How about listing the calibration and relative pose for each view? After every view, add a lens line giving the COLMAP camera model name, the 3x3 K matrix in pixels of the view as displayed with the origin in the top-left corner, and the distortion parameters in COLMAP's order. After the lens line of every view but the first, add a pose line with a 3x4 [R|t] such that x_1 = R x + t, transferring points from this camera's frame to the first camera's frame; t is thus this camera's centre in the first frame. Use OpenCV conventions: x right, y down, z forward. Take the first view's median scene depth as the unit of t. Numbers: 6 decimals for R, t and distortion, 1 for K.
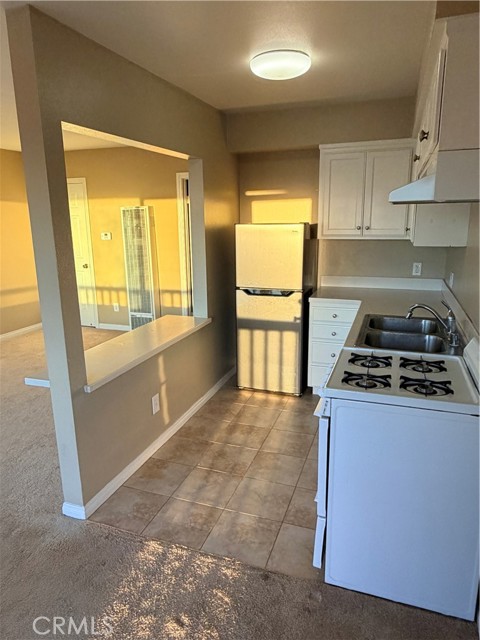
lens RADIAL K [[433.8, 0, 237.6], [0, 433.8, 317.2], [0, 0, 1]] dist [0.003483, 0.000316]
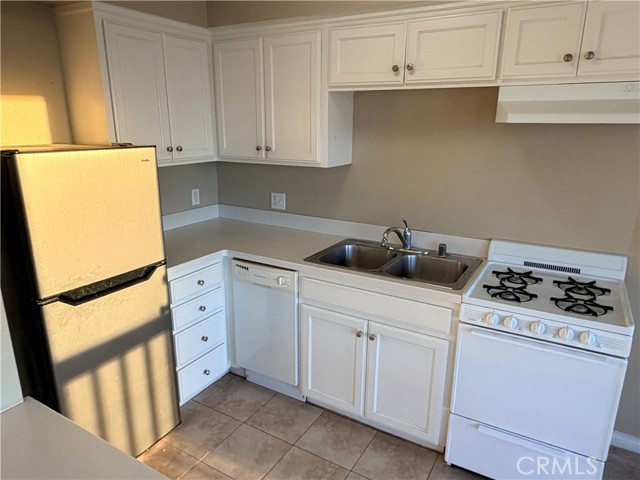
lens RADIAL K [[433.8, 0, 320.3], [0, 433.8, 243.1], [0, 0, 1]] dist [0.003483, 0.000316]
pose [[0.182421, -0.249683, 0.950989, -0.332875], [0.213417, 0.954214, 0.209591, -0.148489], [-0.959779, 0.164723, 0.227356, 0.608386]]
